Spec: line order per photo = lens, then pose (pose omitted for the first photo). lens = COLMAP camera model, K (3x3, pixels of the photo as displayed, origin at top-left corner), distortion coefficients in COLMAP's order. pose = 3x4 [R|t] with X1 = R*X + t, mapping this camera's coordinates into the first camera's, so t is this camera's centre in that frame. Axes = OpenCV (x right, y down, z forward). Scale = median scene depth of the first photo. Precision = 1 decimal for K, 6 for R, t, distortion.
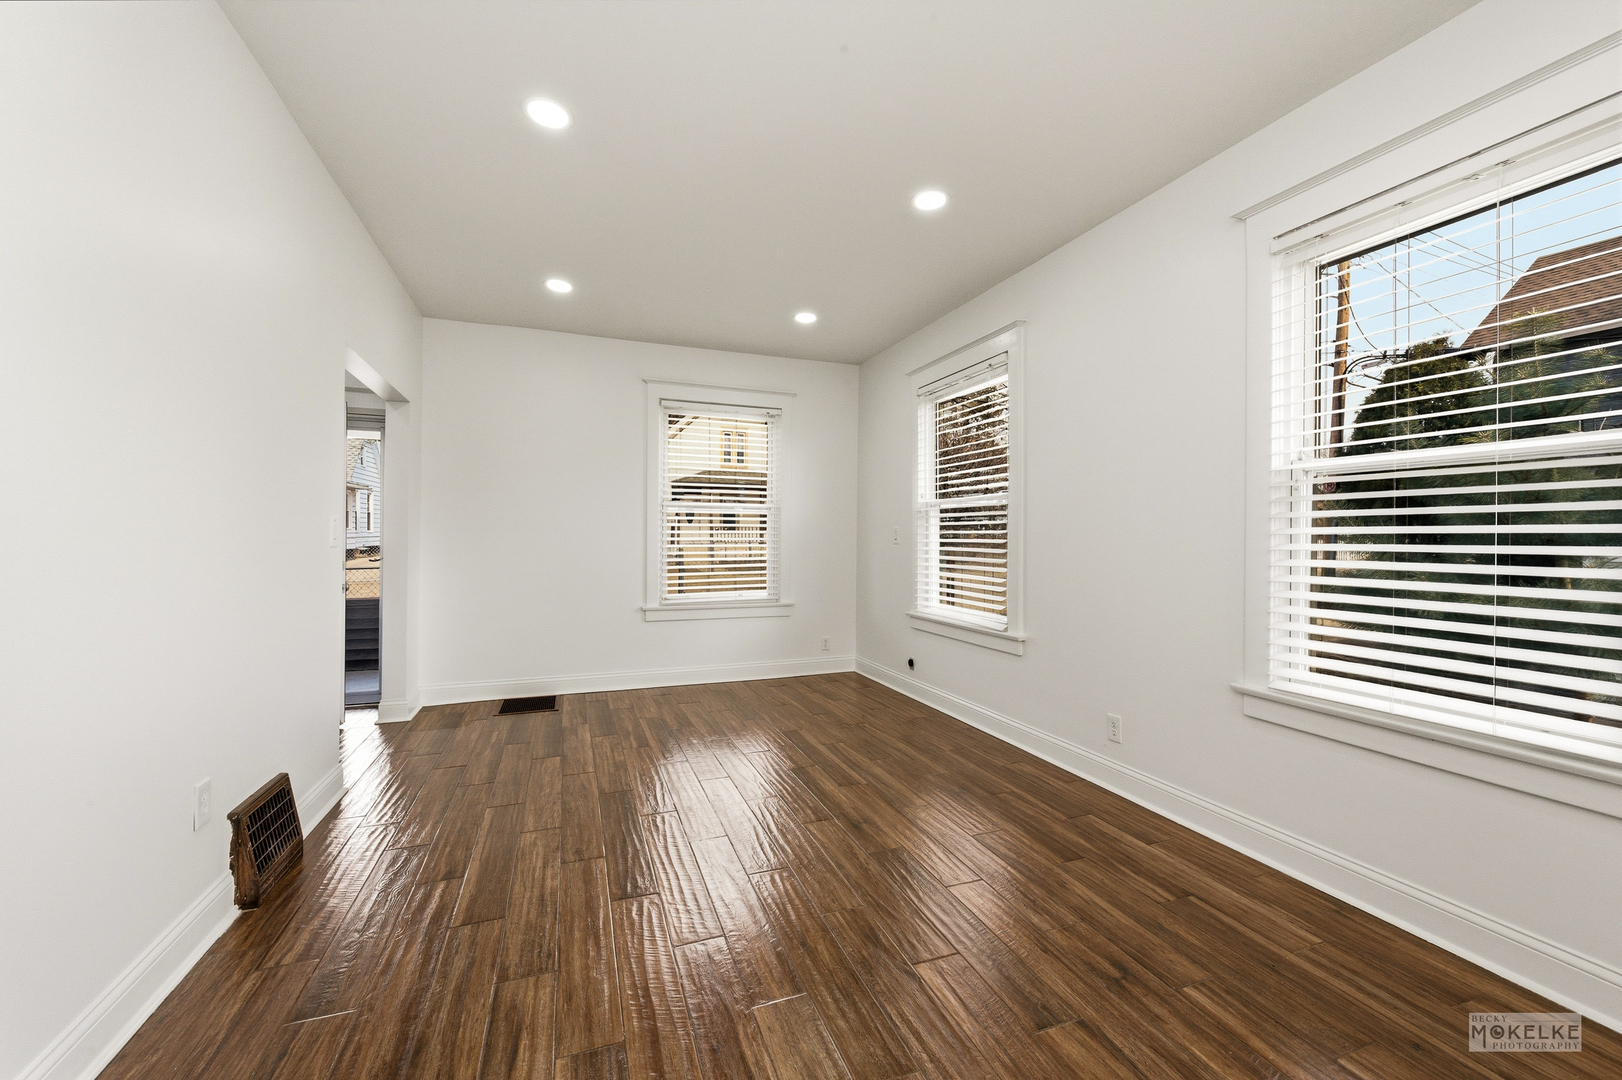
lens RADIAL K [[644.5, 0, 823.2], [0, 644.5, 538.1], [0, 0, 1]] dist [-0.003530, 0.000039]
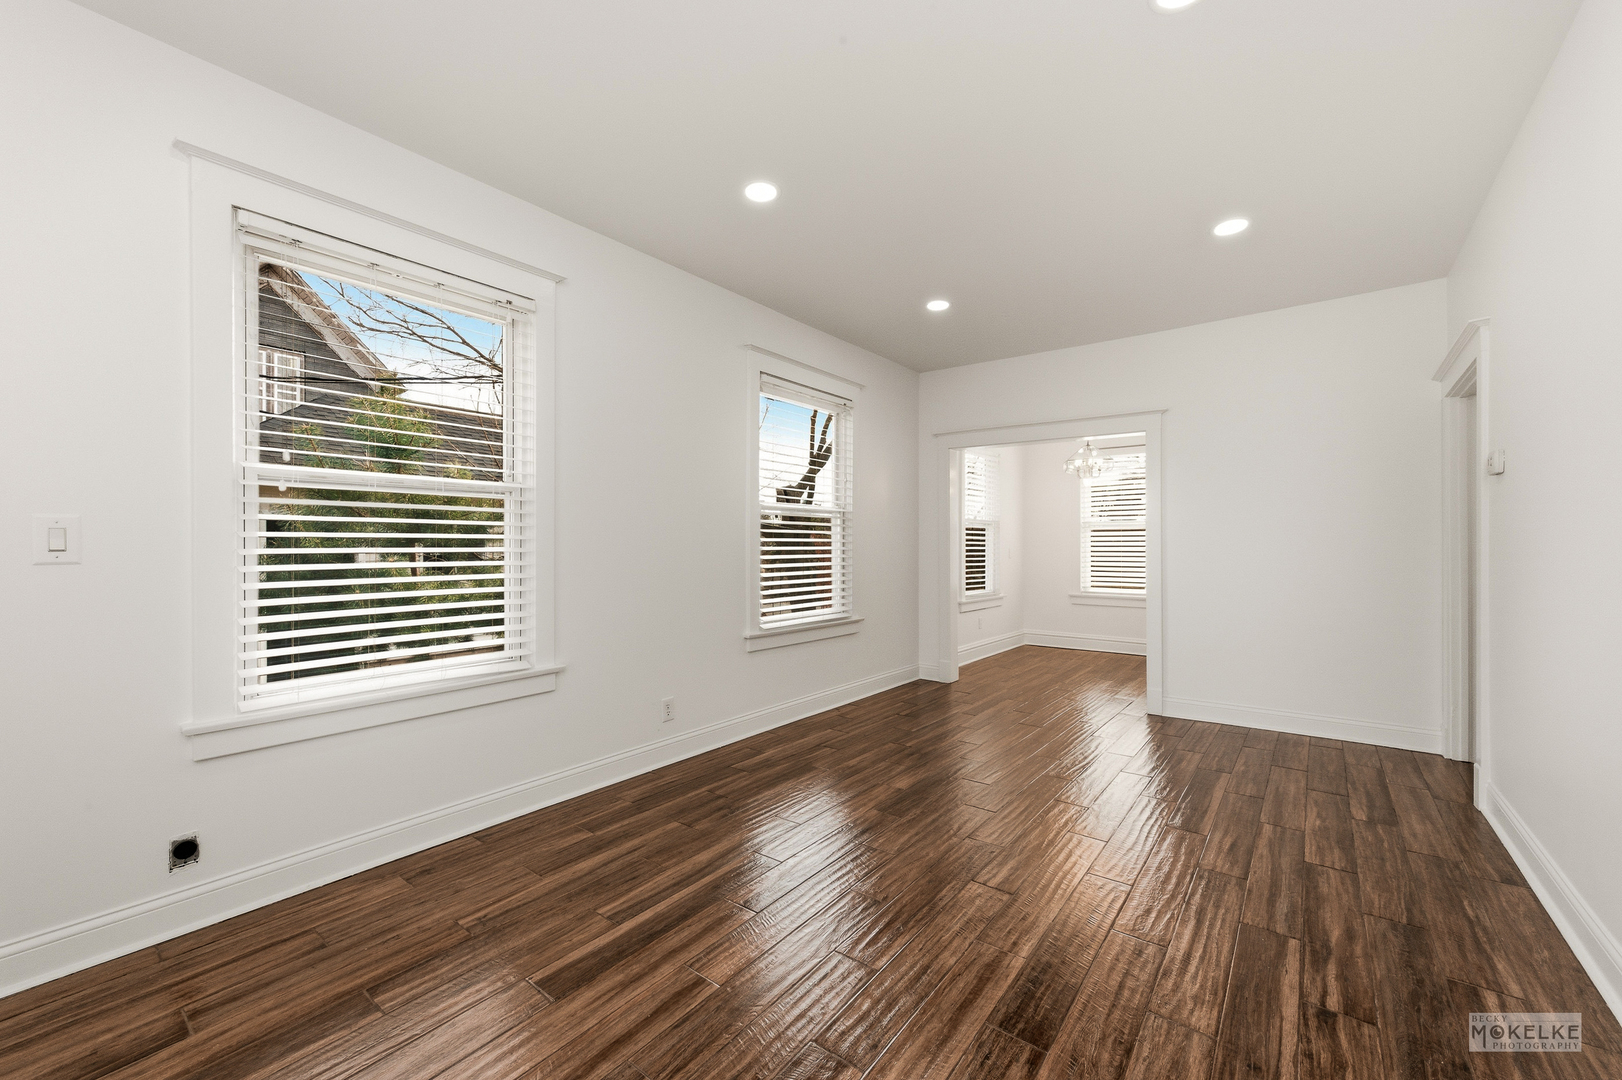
lens RADIAL K [[644.5, 0, 802.9], [0, 644.5, 540.9], [0, 0, 1]] dist [-0.003530, 0.000039]
pose [[-0.502735, 0.000660, 0.864440, -0.620258], [0.003263, 0.999994, 0.001134, -0.006233], [-0.864434, 0.003391, -0.502734, 1.274083]]
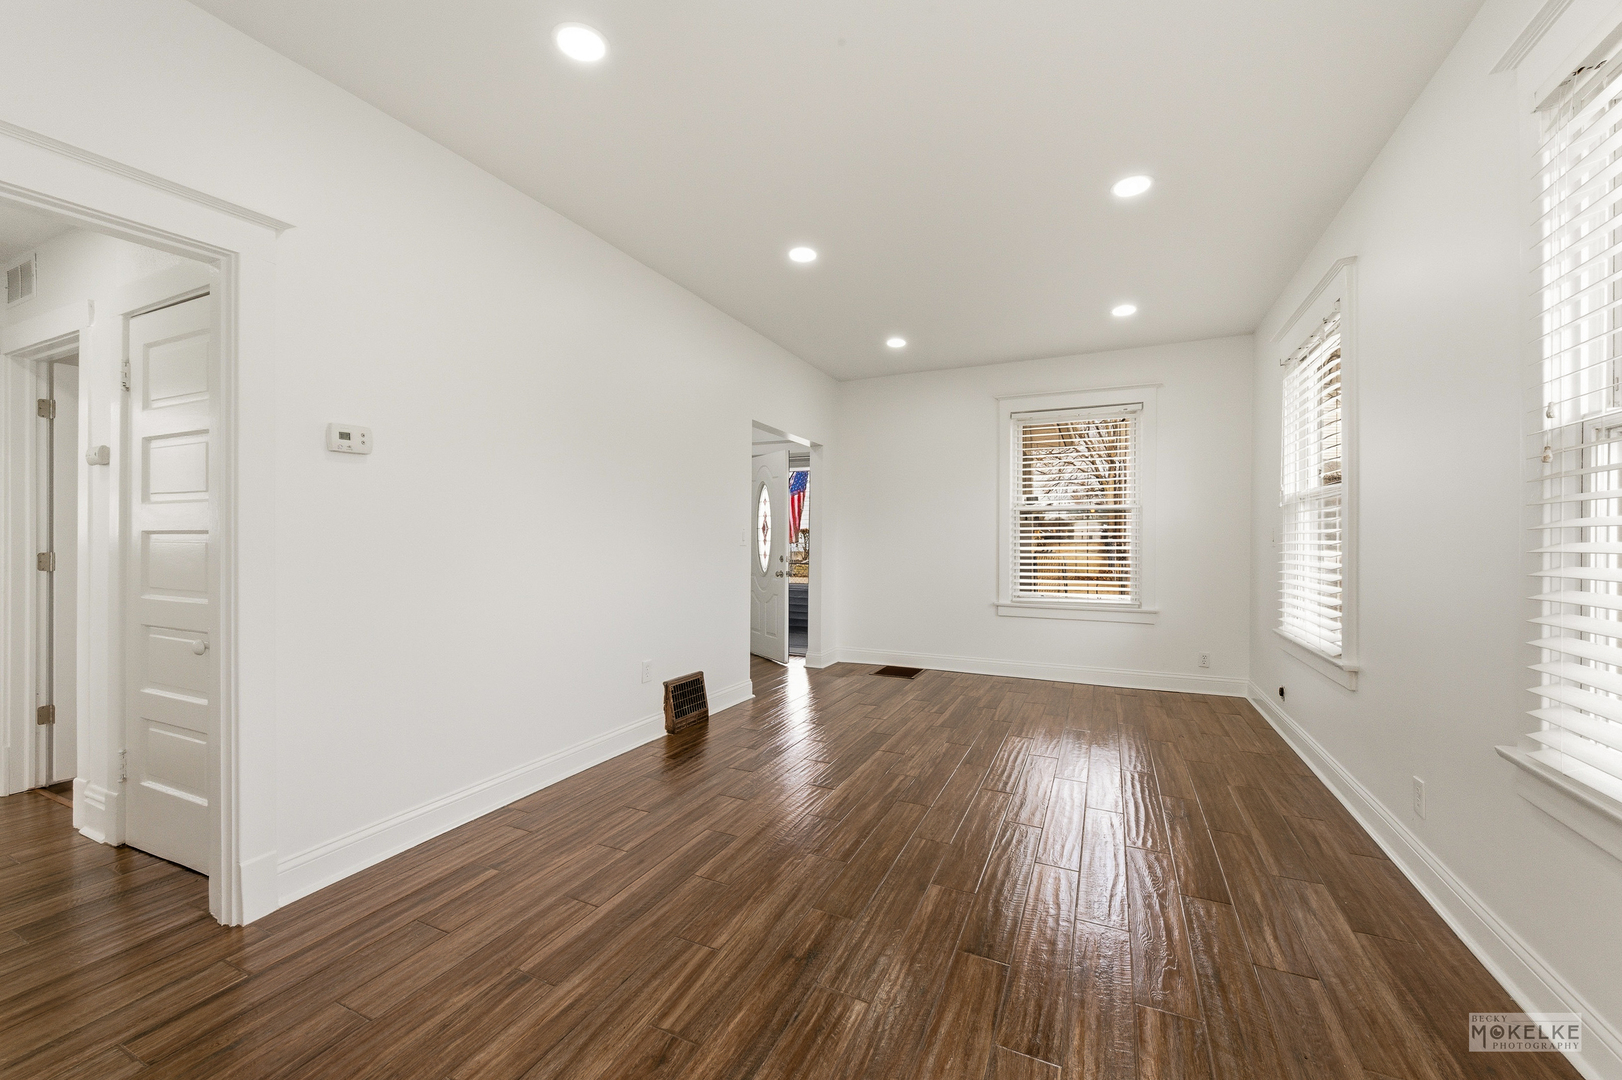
lens RADIAL K [[644.5, 0, 795.5], [0, 644.5, 541.9], [0, 0, 1]] dist [-0.003530, 0.000039]
pose [[0.674918, -0.001896, -0.737890, 0.477040], [0.000382, 0.999997, -0.002220, 0.006922], [0.737892, 0.001217, 0.674917, -0.012157]]
